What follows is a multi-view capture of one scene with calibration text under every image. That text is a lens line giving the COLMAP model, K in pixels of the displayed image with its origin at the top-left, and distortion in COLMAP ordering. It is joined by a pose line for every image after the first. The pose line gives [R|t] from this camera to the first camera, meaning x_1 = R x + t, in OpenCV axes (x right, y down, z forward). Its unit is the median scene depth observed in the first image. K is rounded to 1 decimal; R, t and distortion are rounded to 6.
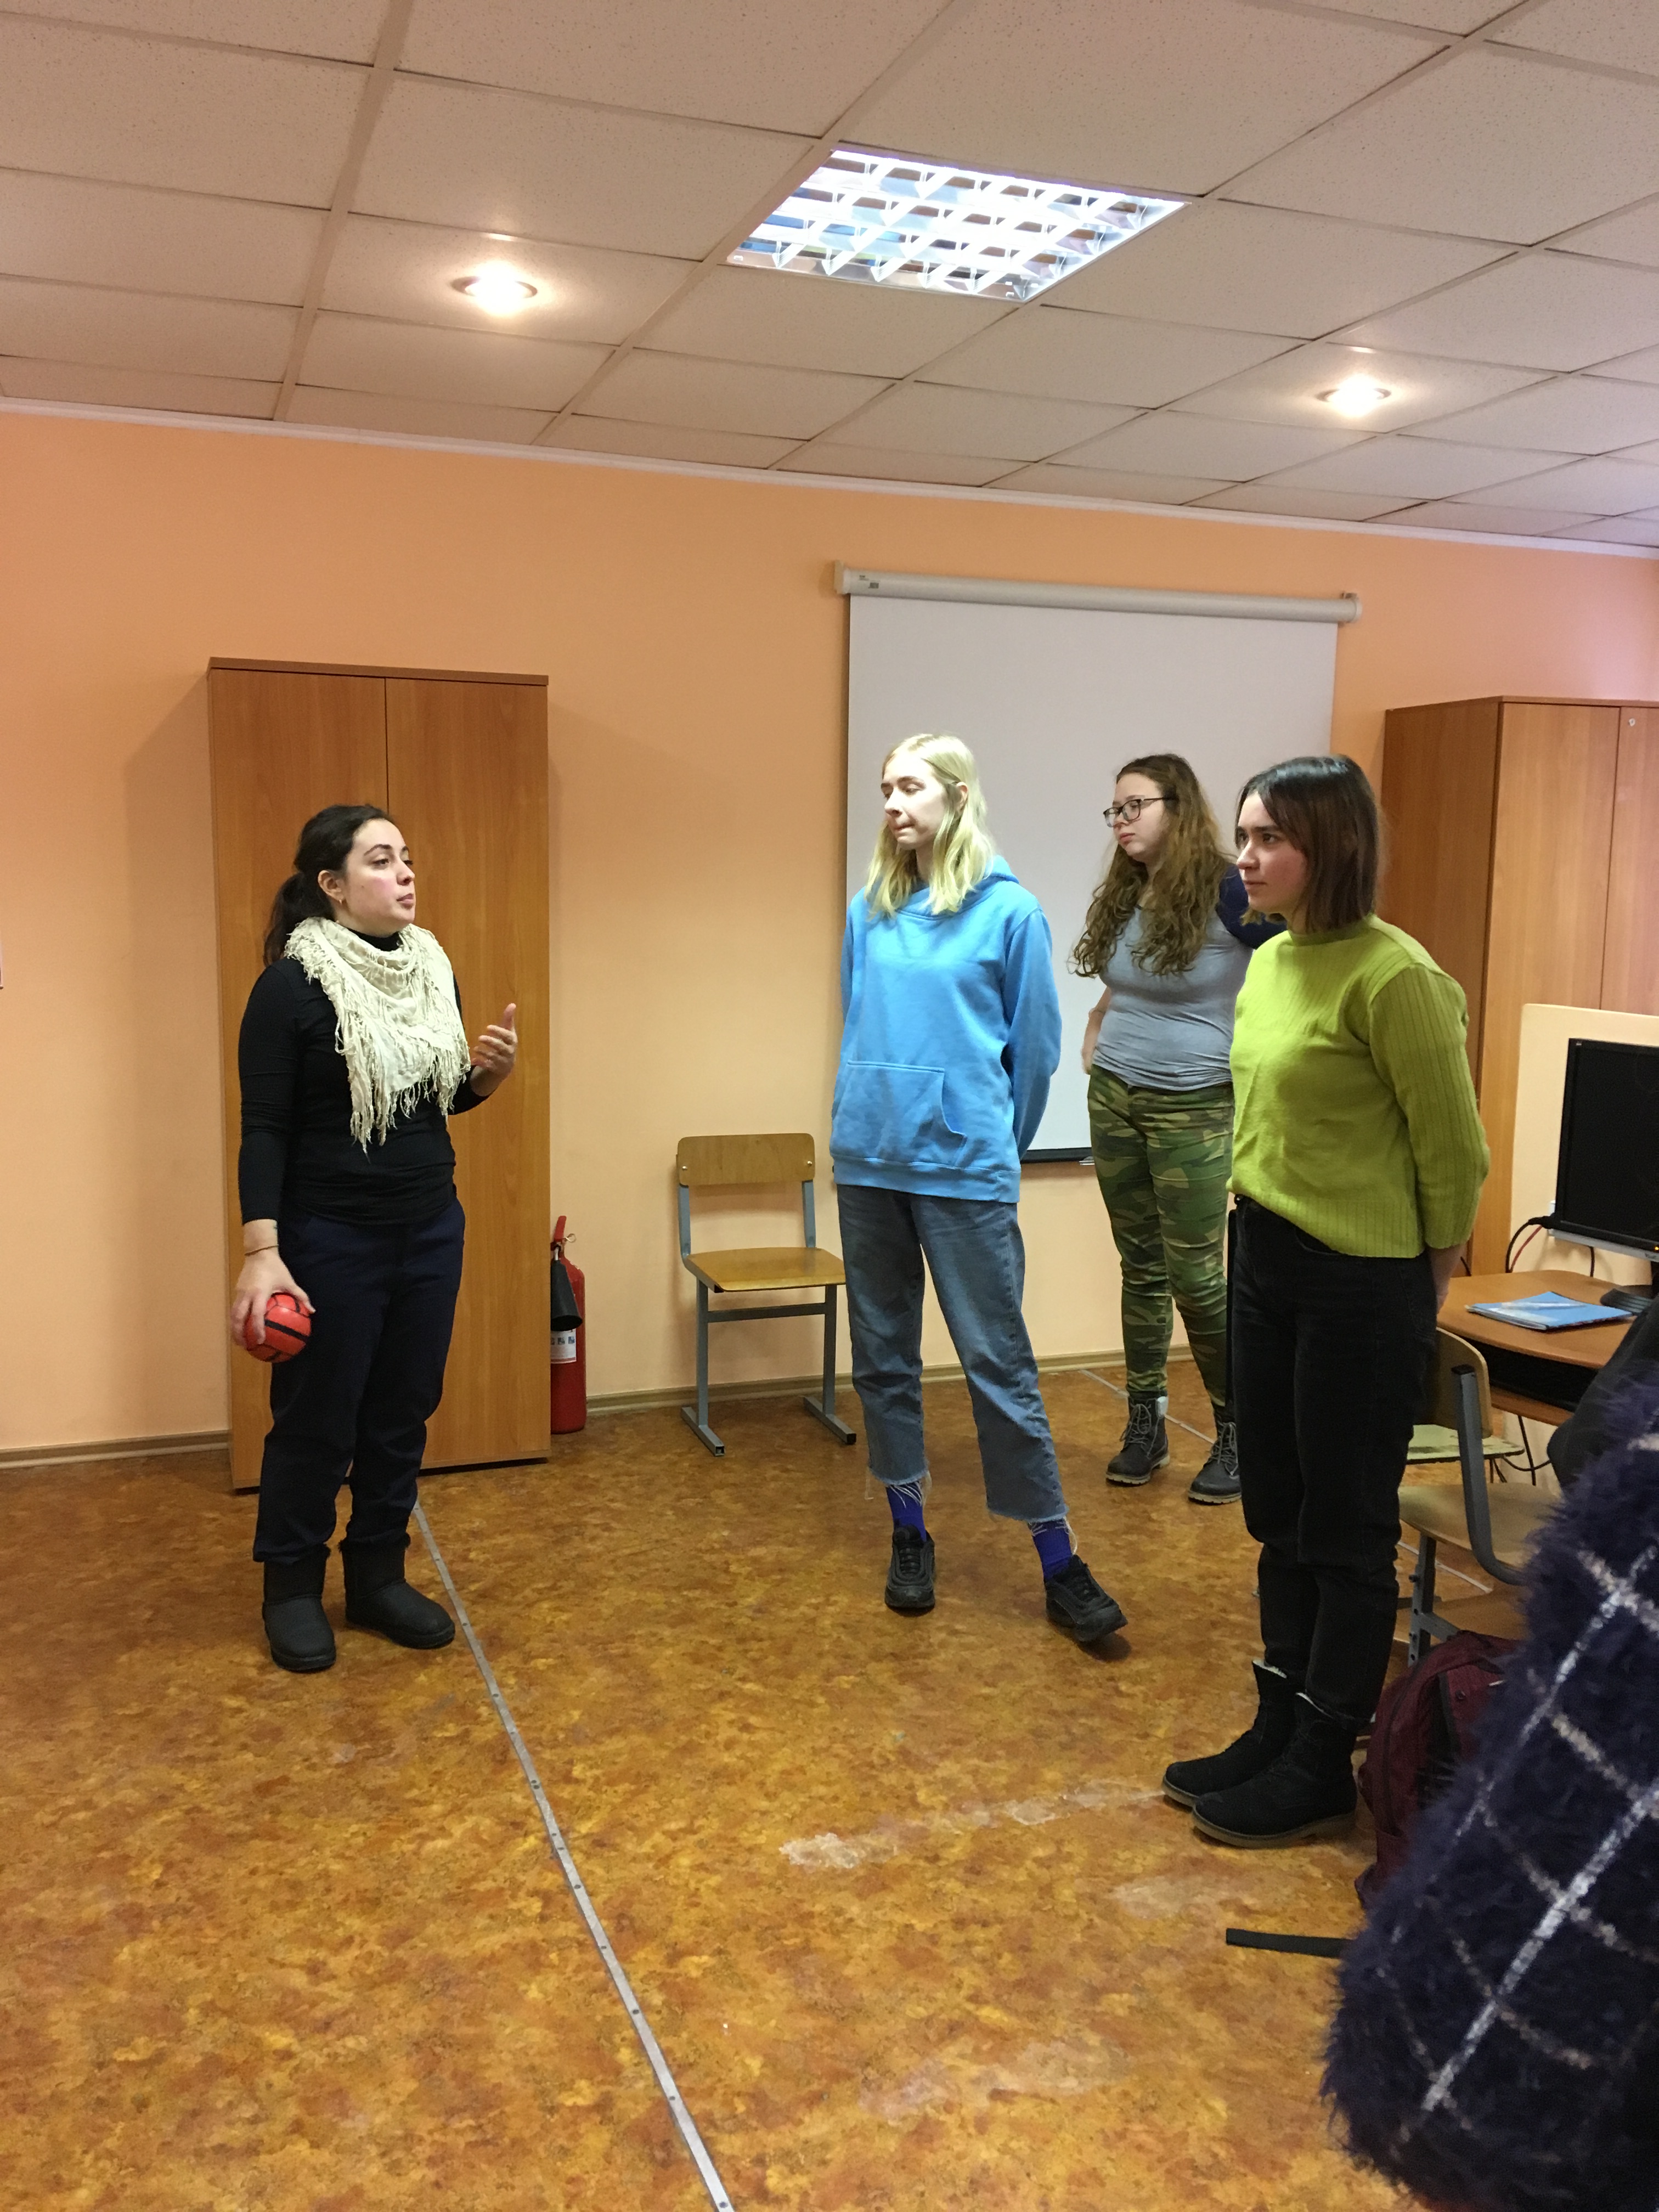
lens RADIAL K [[1846.6, 0, 781.4], [0, 1846.6, 1097.5], [0, 0, 1]] dist [0.101517, -0.147955]
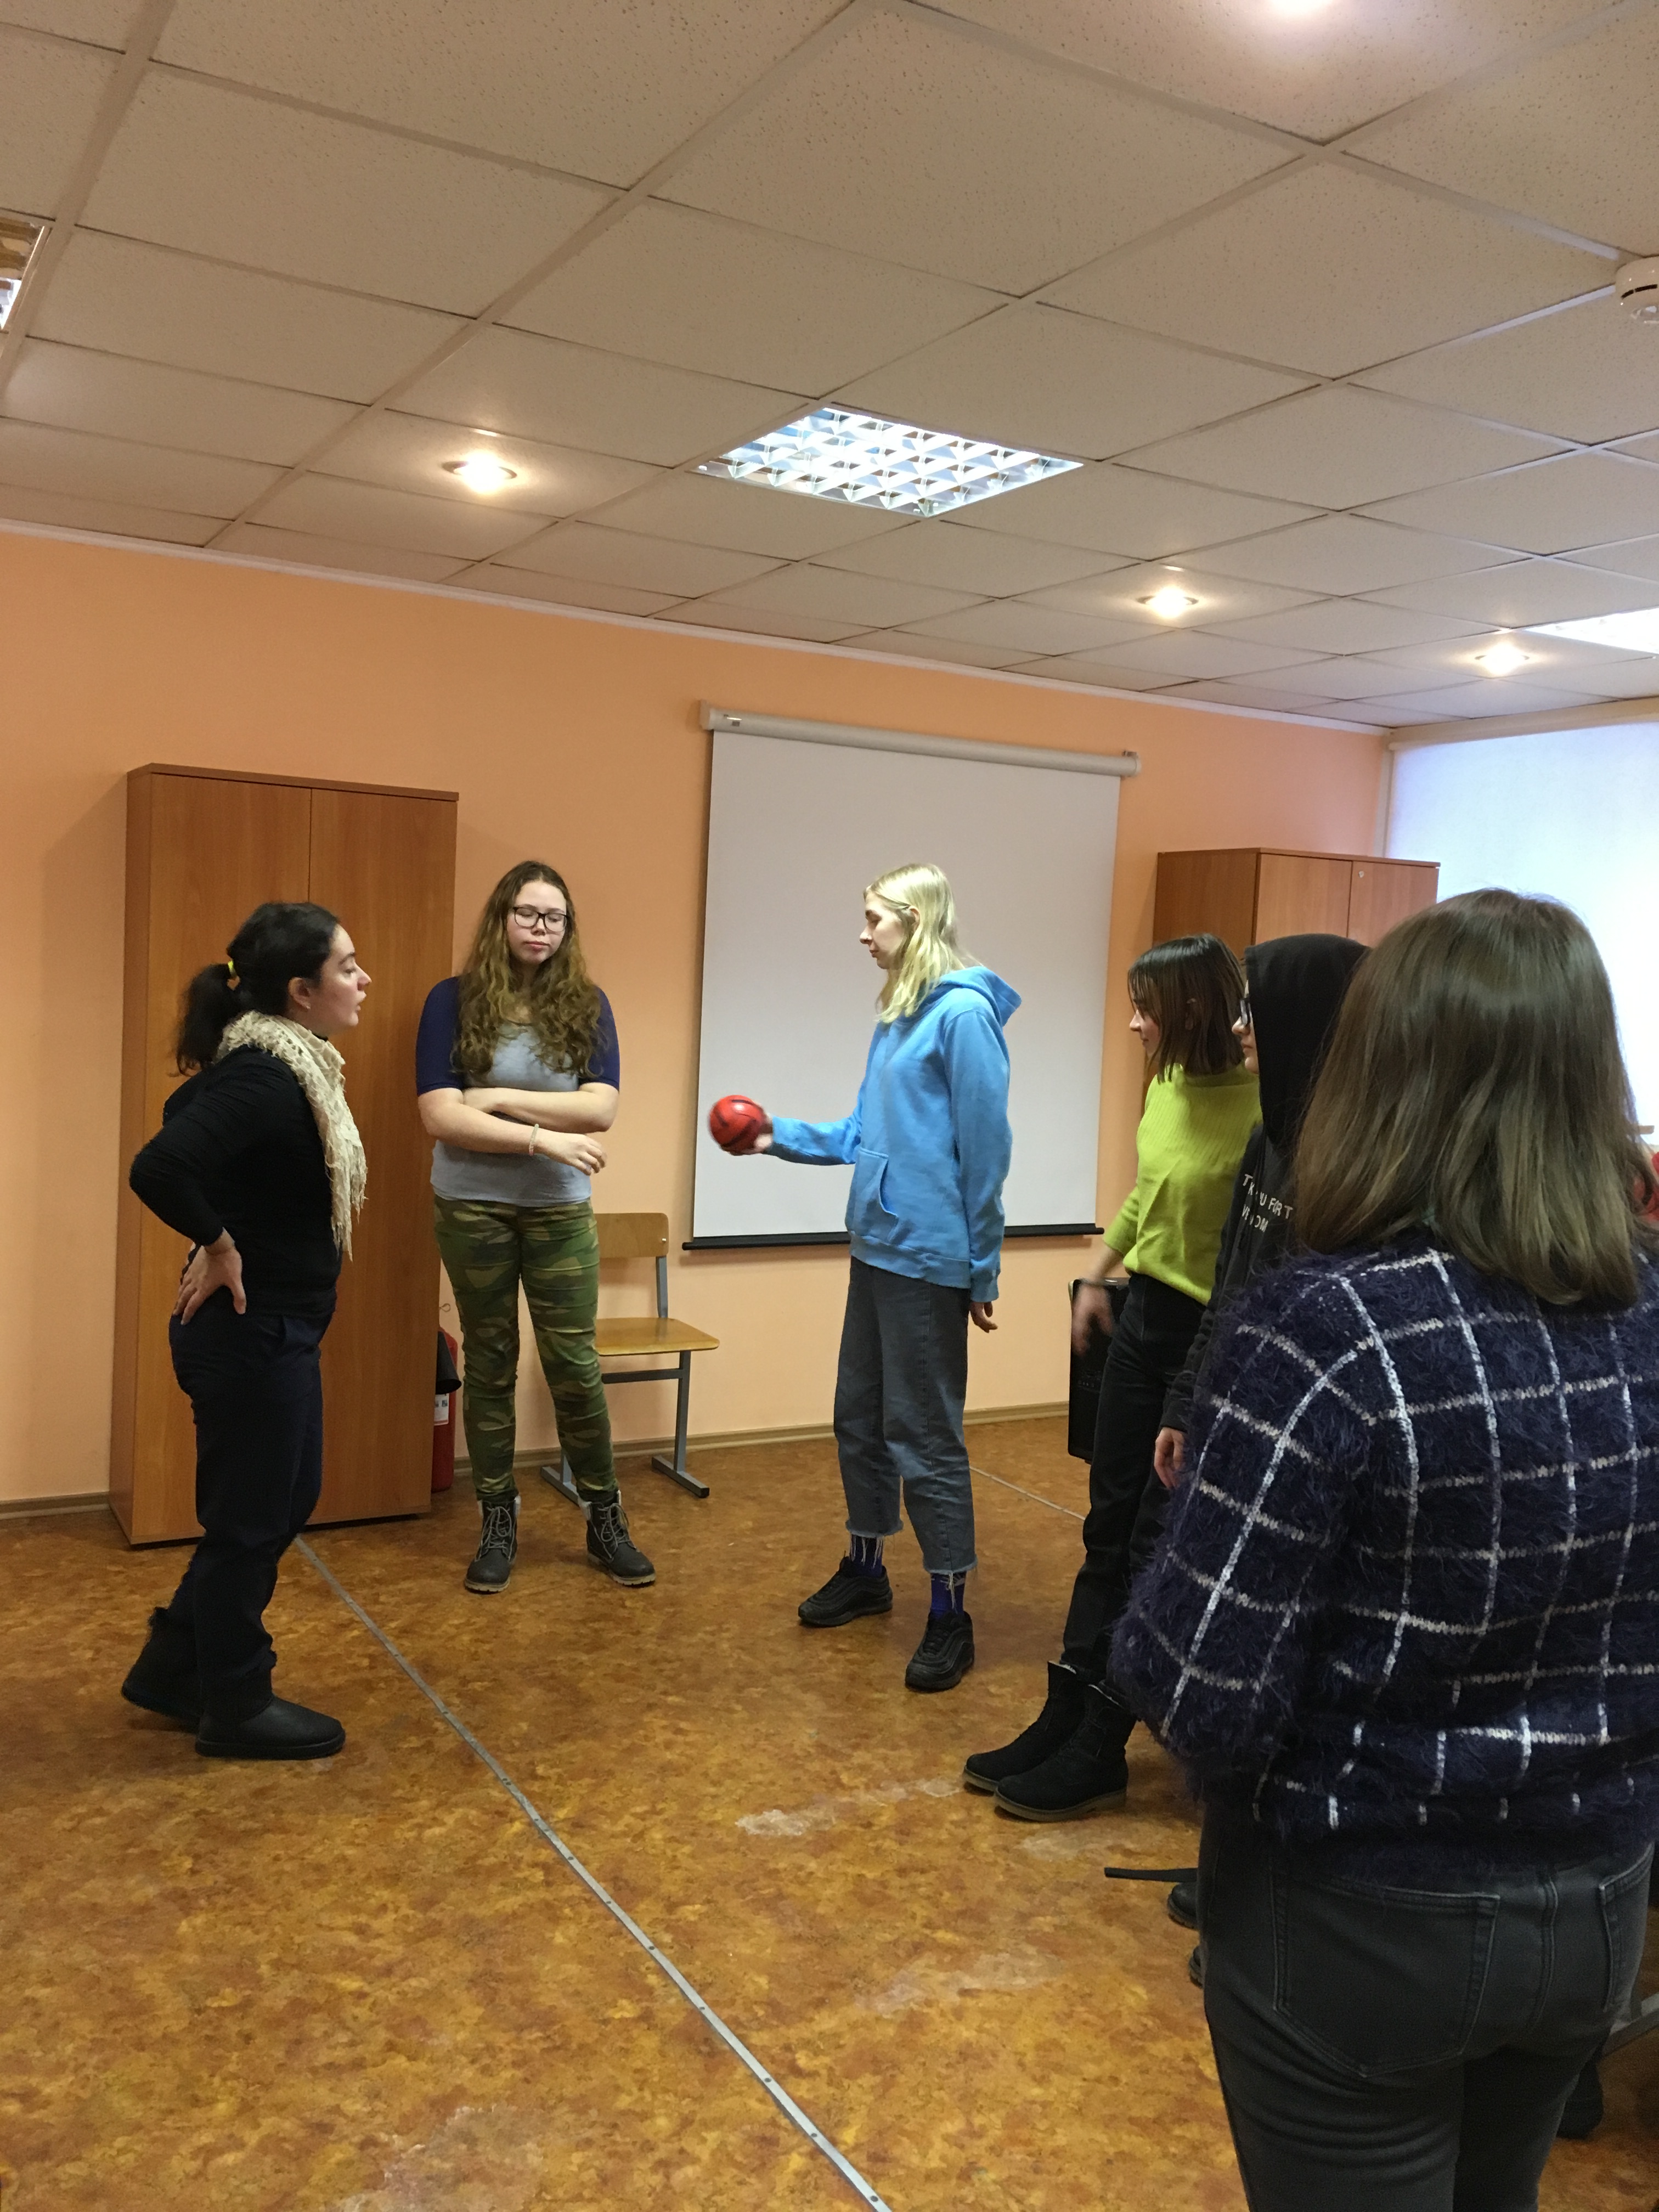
lens RADIAL K [[1846.6, 0, 781.4], [0, 1846.6, 1097.5], [0, 0, 1]] dist [0.101517, -0.147955]
pose [[0.986964, 0.023377, 0.159235, -0.180801], [-0.015386, 0.998568, -0.051229, 0.012274], [-0.160205, 0.048111, 0.985911, -0.181647]]
